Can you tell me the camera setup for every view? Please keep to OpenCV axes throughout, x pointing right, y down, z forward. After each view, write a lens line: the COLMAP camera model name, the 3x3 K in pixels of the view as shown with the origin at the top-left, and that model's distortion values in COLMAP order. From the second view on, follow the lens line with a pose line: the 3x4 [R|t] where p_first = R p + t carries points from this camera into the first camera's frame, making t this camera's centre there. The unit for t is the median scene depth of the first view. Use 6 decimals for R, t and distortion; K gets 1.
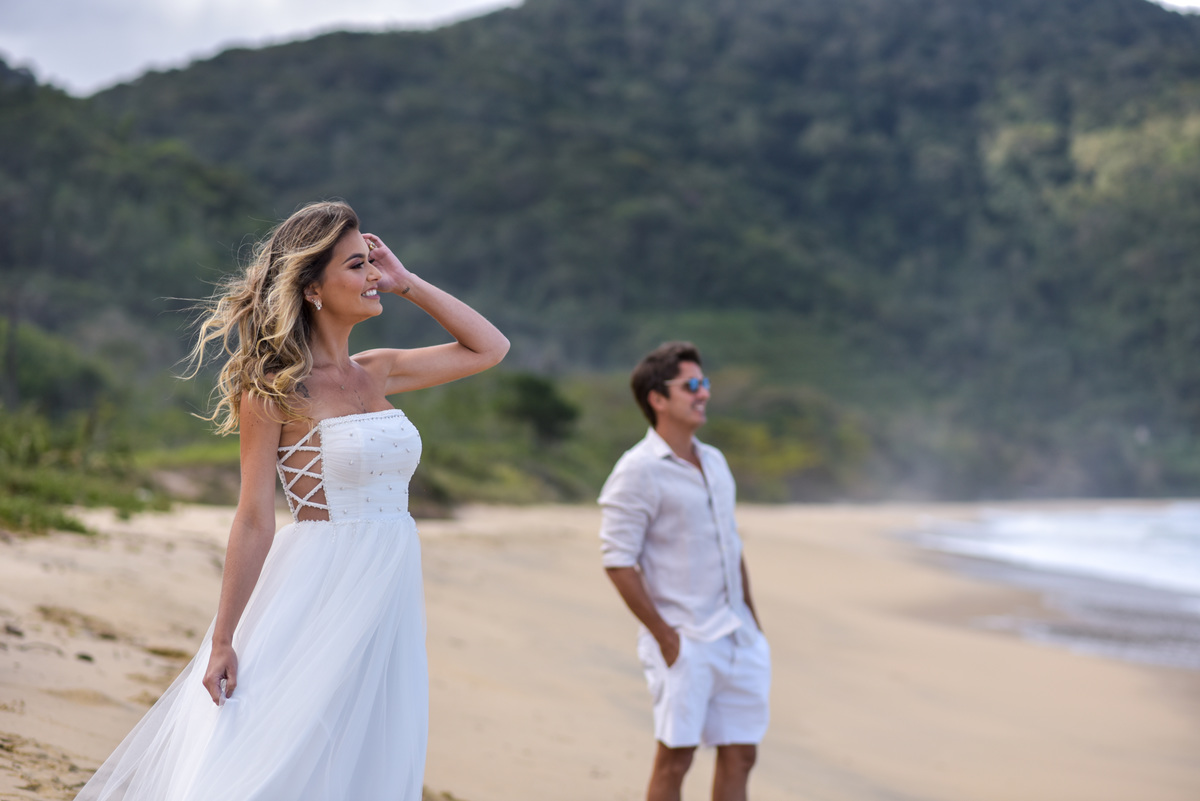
lens RADIAL K [[2866.9, 0, 602.3], [0, 2866.9, 399.3], [0, 0, 1]] dist [0.095374, 0.000000]
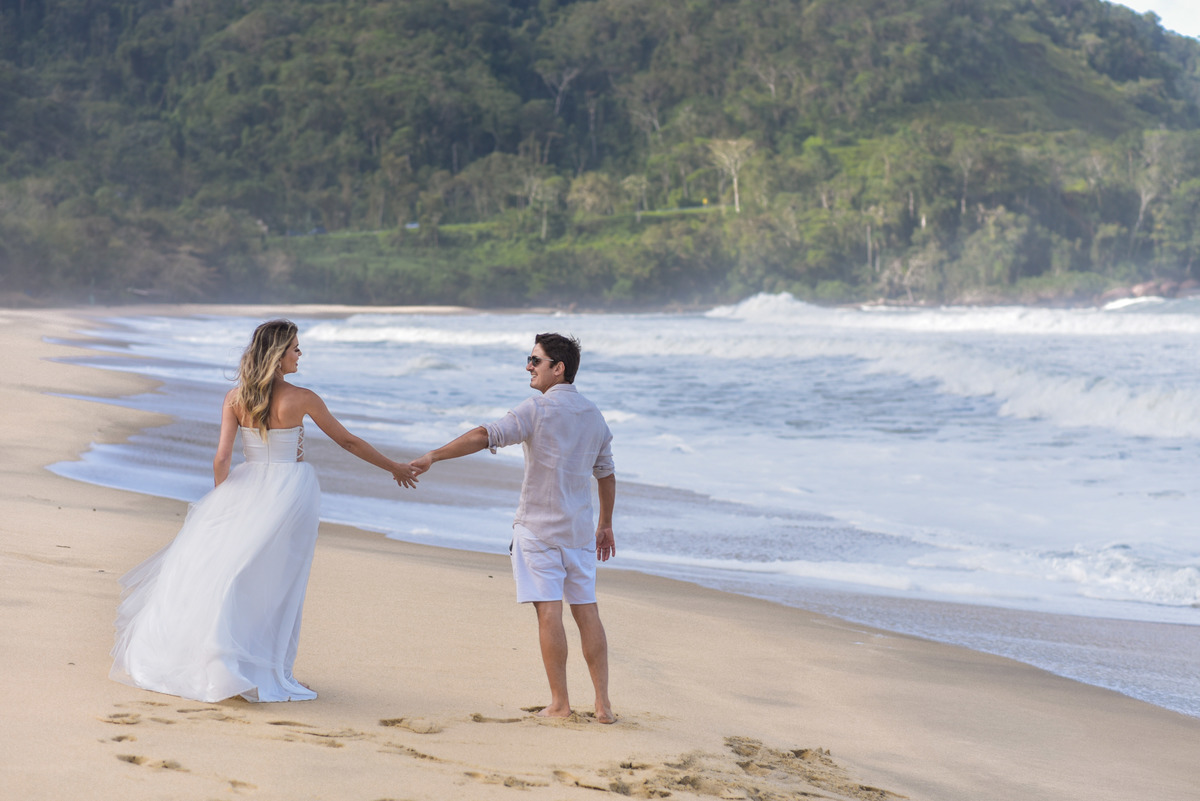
lens RADIAL K [[2876.3, 0, 600.3], [0, 2876.3, 401.1], [0, 0, 1]] dist [0.028902, 0.000000]
pose [[0.947565, -0.012373, 0.319323, 0.009445], [-0.008380, 0.997944, 0.063536, 0.008640], [-0.319453, -0.062880, 0.945514, 0.153315]]
